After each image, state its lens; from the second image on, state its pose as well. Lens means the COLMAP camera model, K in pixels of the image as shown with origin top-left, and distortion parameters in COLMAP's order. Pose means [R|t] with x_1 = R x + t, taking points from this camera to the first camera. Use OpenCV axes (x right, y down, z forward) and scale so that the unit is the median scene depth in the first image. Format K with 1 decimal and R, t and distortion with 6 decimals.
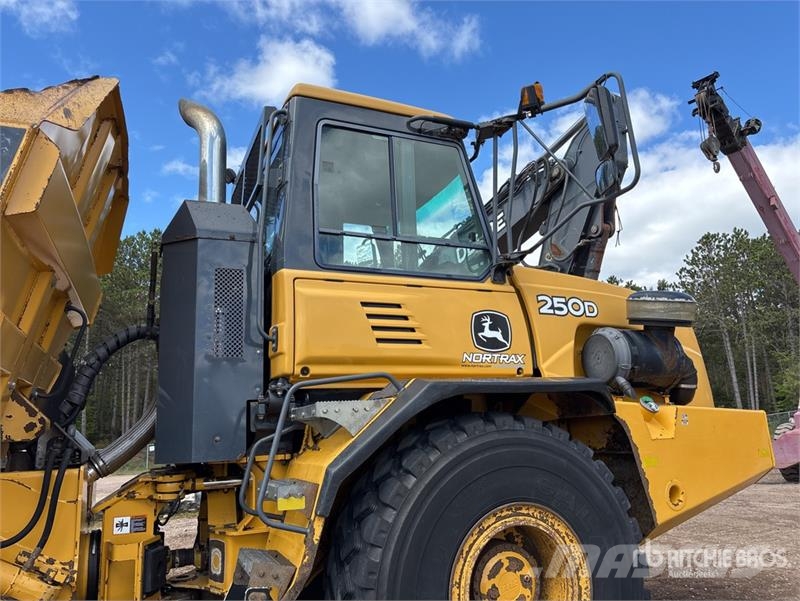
lens RADIAL K [[585.9, 0, 403.4], [0, 585.9, 298.4], [0, 0, 1]] dist [0.040712, -0.040057]
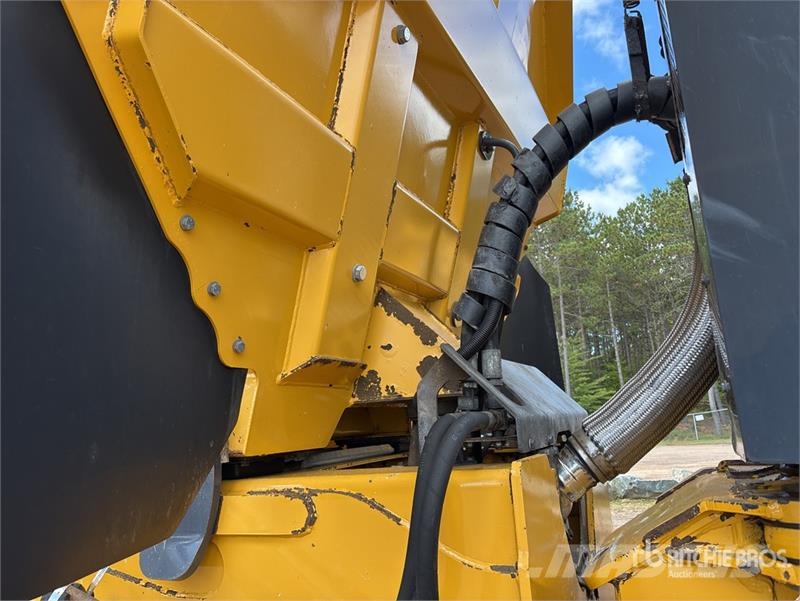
lens RADIAL K [[615.1, 0, 392.2], [0, 615.1, 303.0], [0, 0, 1]] dist [0.023487, -0.010297]
pose [[0.664025, -0.145997, -0.733318, -0.294944], [0.193211, 0.980946, -0.020343, 0.173071], [0.722315, -0.128177, 0.679581, 0.663730]]
